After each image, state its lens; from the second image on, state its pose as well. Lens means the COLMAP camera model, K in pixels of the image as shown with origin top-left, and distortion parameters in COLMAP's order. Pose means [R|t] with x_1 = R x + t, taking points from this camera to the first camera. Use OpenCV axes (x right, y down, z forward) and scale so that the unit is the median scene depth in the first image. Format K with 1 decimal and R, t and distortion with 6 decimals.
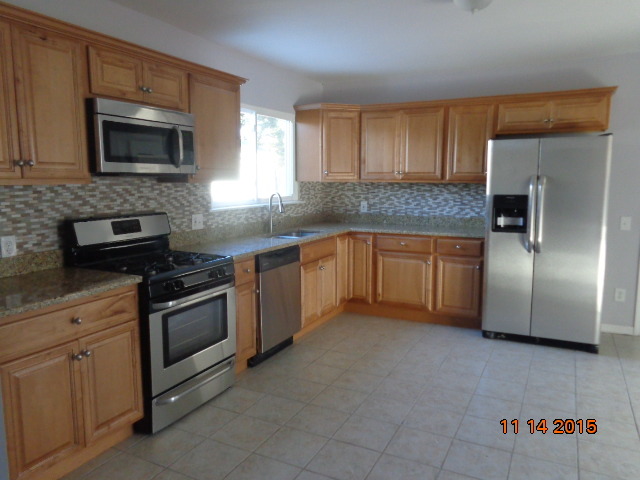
lens RADIAL K [[481.6, 0, 322.3], [0, 481.6, 239.6], [0, 0, 1]] dist [0.008972, 0.004403]
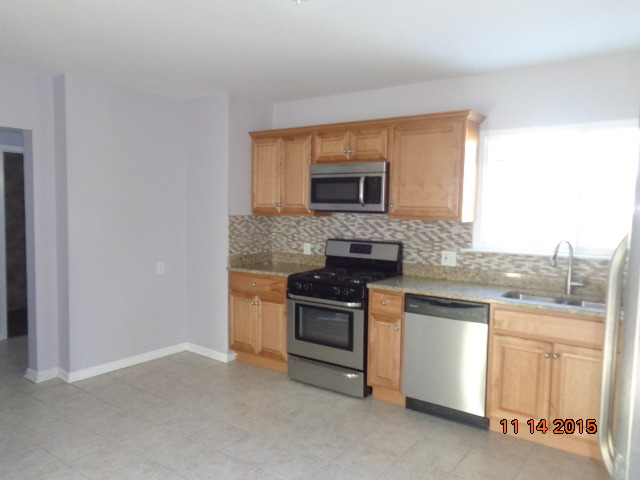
lens RADIAL K [[481.6, 0, 322.0], [0, 481.6, 241.2], [0, 0, 1]] dist [0.008972, 0.004403]
pose [[-0.147568, 0.069741, -0.986590, 0.942644], [-0.140429, 0.985928, 0.090698, -0.153294], [0.979032, 0.151930, -0.135698, 1.043993]]
